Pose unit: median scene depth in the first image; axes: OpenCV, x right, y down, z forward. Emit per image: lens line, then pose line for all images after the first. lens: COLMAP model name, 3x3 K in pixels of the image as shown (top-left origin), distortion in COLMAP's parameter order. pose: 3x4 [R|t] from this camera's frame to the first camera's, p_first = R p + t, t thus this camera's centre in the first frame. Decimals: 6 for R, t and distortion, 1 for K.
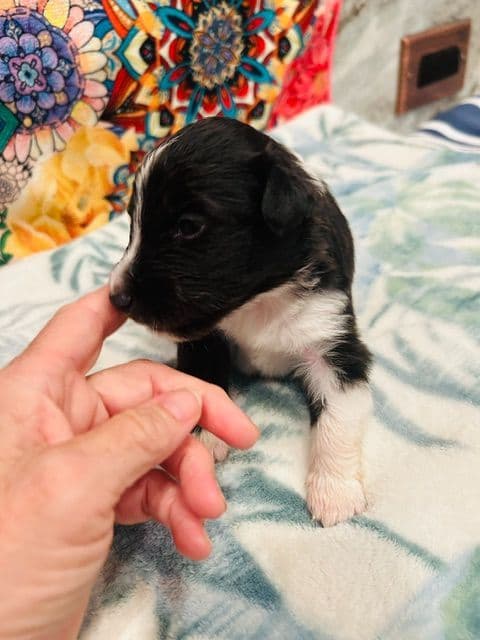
lens RADIAL K [[501.2, 0, 239.5], [0, 501.2, 312.6], [0, 0, 1]] dist [0.001306, -0.009315]
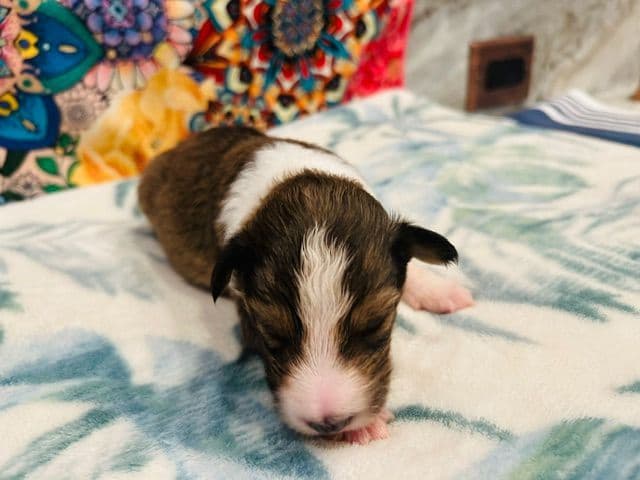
lens RADIAL K [[505.7, 0, 322.4], [0, 505.7, 237.5], [0, 0, 1]] dist [-0.009409, -0.000104]
pose [[0.998290, 0.058265, 0.004754, 0.031298], [-0.055809, 0.974096, -0.219139, 0.178928], [-0.017398, 0.218499, 0.975682, 0.038033]]
